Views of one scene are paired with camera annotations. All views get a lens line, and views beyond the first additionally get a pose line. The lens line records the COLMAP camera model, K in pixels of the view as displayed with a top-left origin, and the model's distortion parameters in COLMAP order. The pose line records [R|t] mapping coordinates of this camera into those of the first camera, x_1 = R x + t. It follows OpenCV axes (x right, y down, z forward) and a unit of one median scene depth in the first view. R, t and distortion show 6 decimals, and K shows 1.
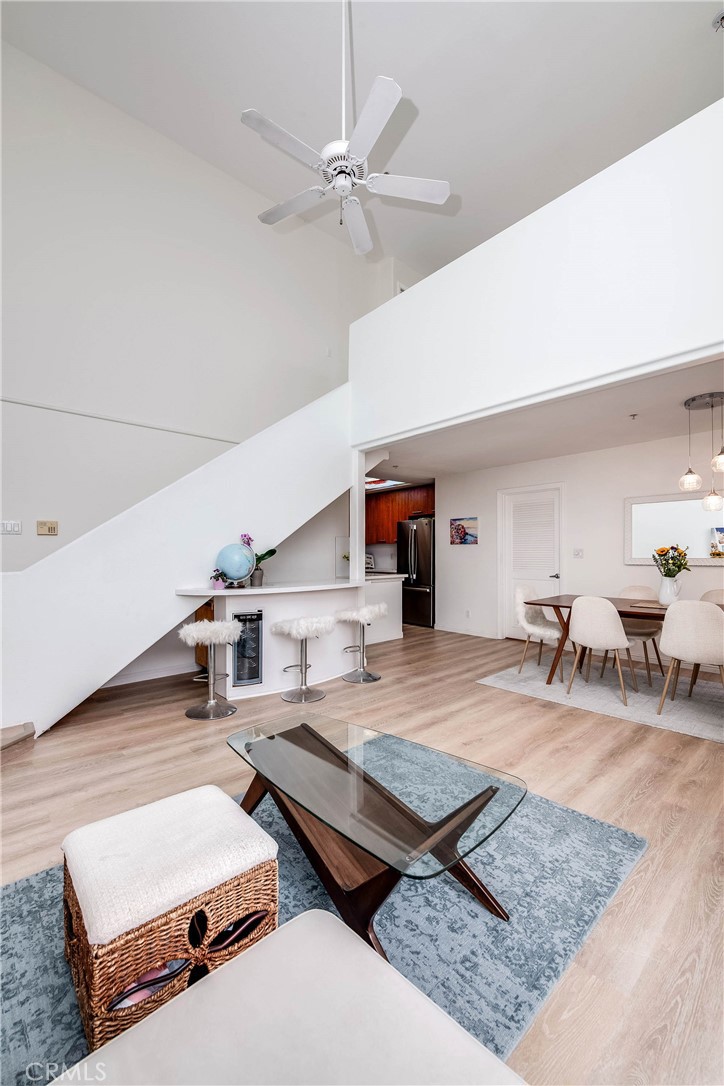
lens RADIAL K [[434.4, 0, 360.5], [0, 434.4, 550.2], [0, 0, 1]] dist [-0.008004, -0.000675]
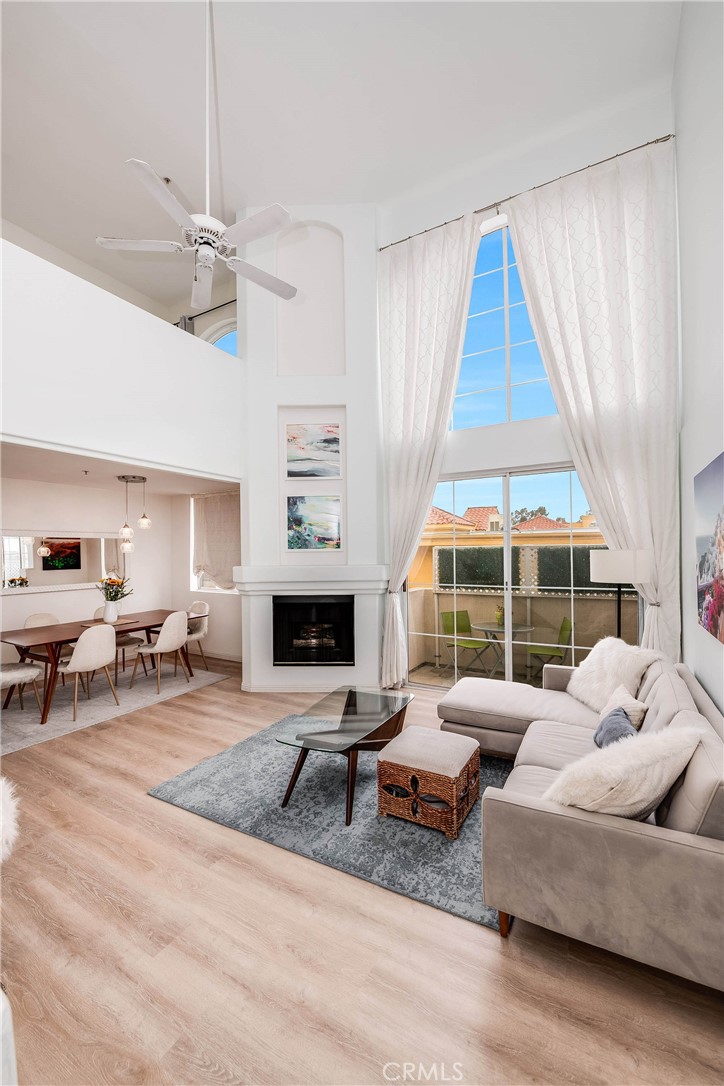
lens RADIAL K [[434.4, 0, 360.5], [0, 434.4, 550.2], [0, 0, 1]] dist [-0.008004, -0.000675]
pose [[-0.317461, 0.007922, 0.948238, -0.774305], [0.002553, 0.999969, -0.007500, -0.080699], [-0.948268, 0.000040, -0.317471, 0.665181]]
